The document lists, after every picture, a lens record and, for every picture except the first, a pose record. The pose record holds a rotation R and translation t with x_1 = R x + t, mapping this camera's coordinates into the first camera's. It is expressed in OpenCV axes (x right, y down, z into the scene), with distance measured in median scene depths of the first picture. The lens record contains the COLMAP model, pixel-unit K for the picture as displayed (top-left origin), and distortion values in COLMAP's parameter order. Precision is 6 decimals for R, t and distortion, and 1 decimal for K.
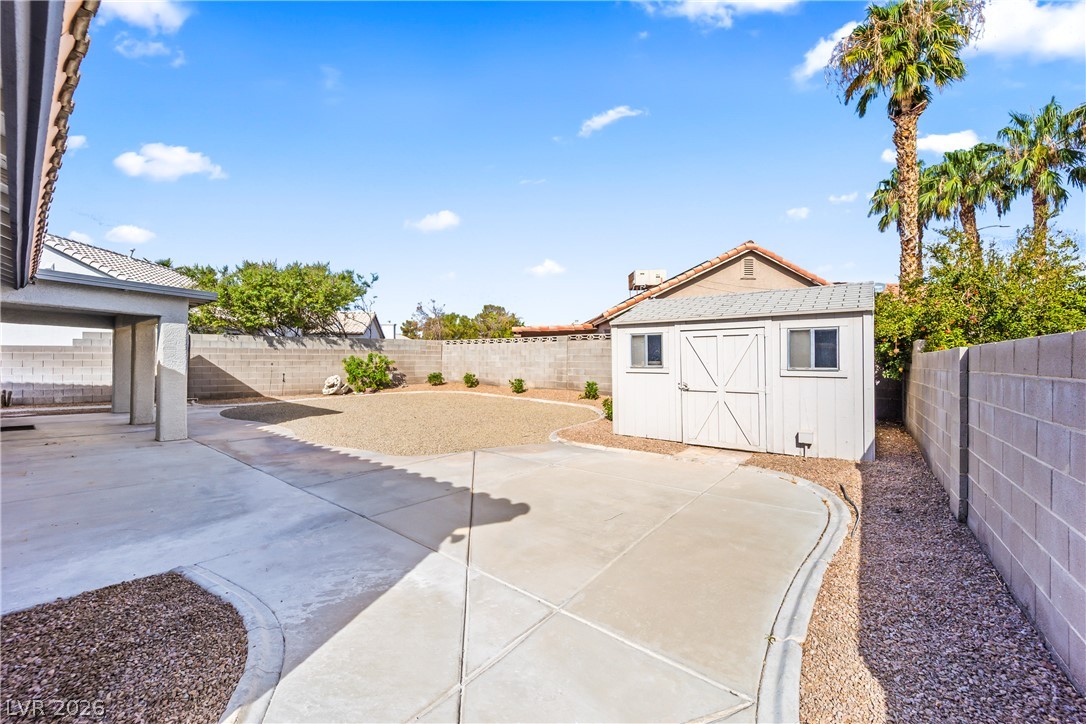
lens RADIAL K [[428.9, 0, 538.5], [0, 428.9, 362.7], [0, 0, 1]] dist [0.025722, -0.015467]
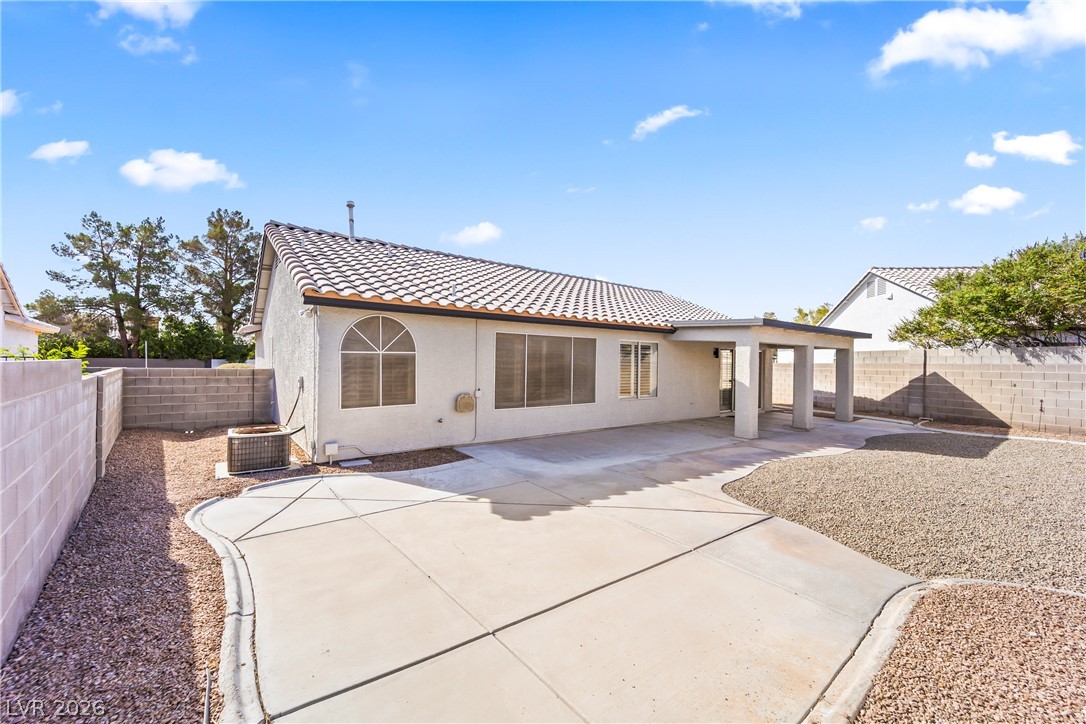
lens RADIAL K [[428.9, 0, 538.5], [0, 428.9, 362.7], [0, 0, 1]] dist [0.025722, -0.015467]
pose [[-0.207162, -0.008356, -0.978271, 0.802300], [-0.025015, 0.999682, -0.003241, -0.036855], [0.977987, 0.023800, -0.207305, 1.011861]]
